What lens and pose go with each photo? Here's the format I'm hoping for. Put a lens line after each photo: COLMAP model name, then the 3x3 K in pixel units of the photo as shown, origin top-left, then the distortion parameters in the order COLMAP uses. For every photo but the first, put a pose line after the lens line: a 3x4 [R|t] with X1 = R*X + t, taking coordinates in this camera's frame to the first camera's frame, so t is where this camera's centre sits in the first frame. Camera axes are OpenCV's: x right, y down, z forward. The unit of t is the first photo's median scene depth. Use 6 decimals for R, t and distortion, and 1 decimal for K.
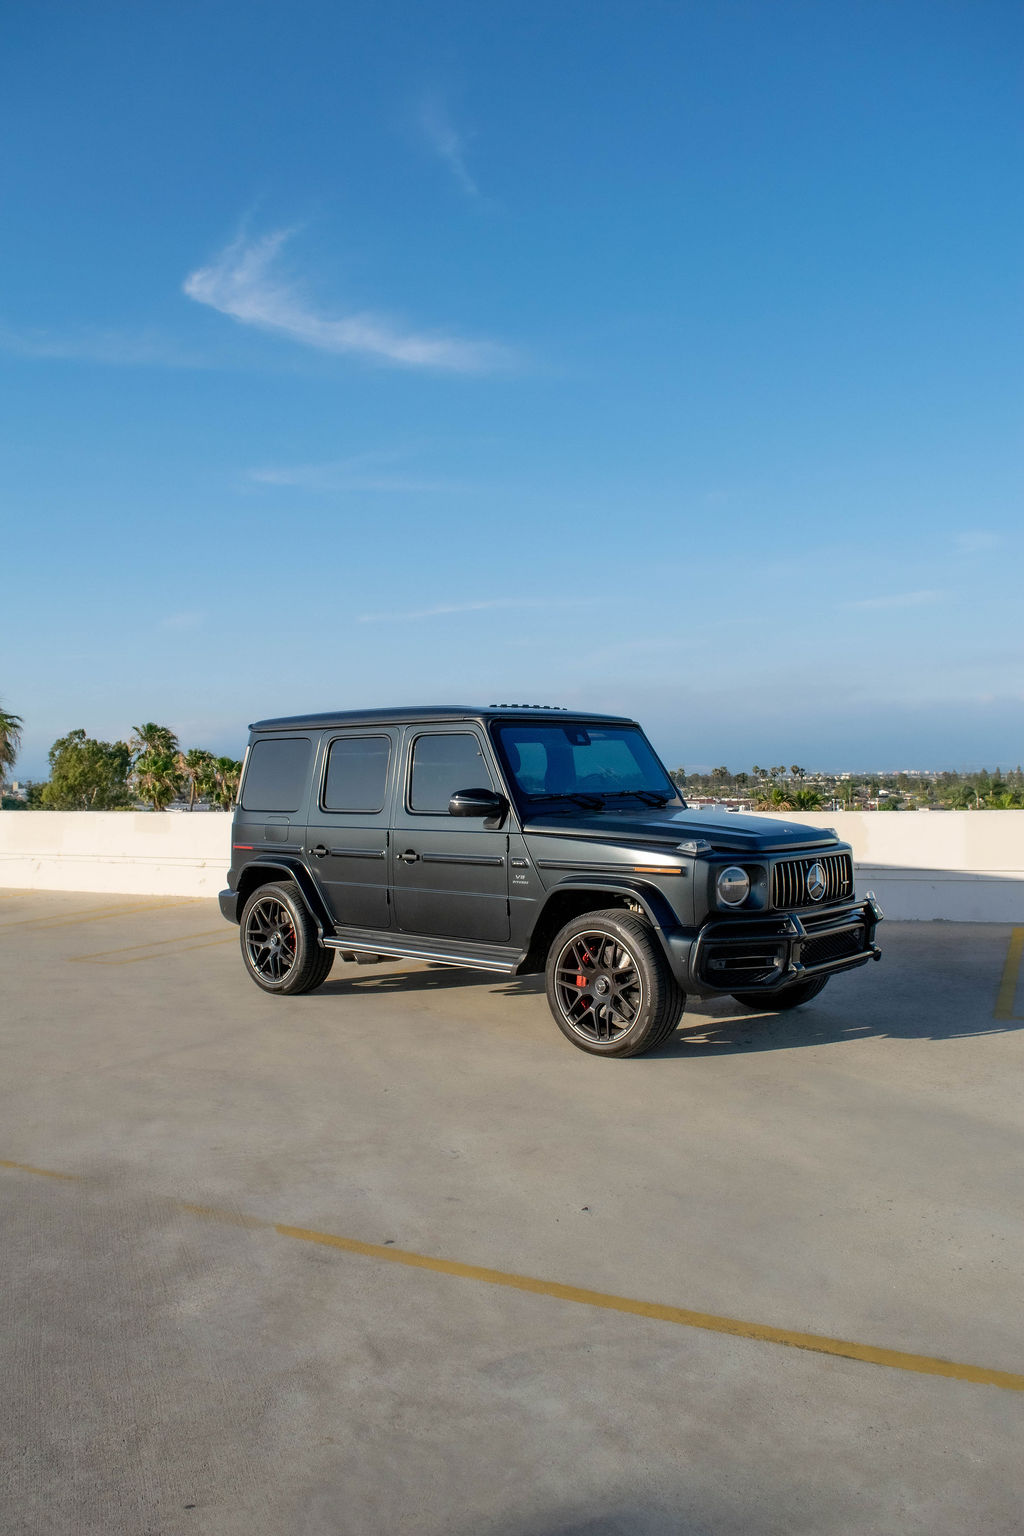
lens RADIAL K [[1207.0, 0, 500.6], [0, 1207.0, 773.6], [0, 0, 1]] dist [-0.083994, 0.005739]
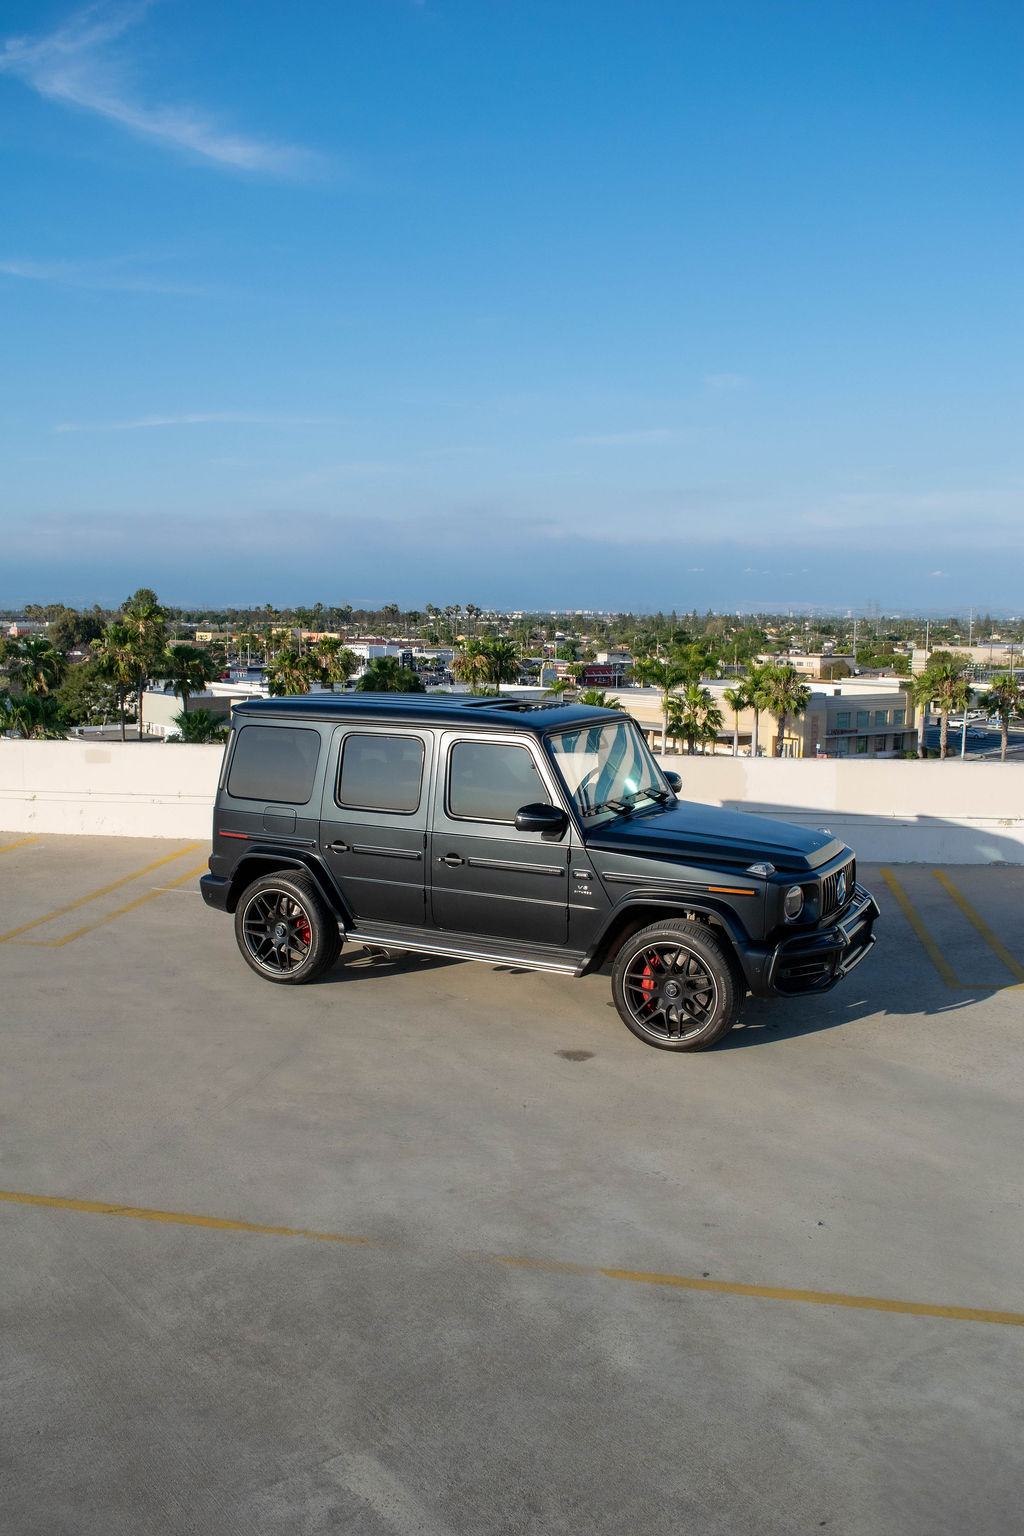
lens RADIAL K [[1314.0, 0, 508.8], [0, 1314.0, 770.9], [0, 0, 1]] dist [-0.073054, 0.000958]
pose [[0.962254, -0.009919, 0.271972, -0.381327], [-0.023932, 0.992380, 0.120865, -0.165034], [-0.271098, -0.122812, 0.954685, -0.095316]]
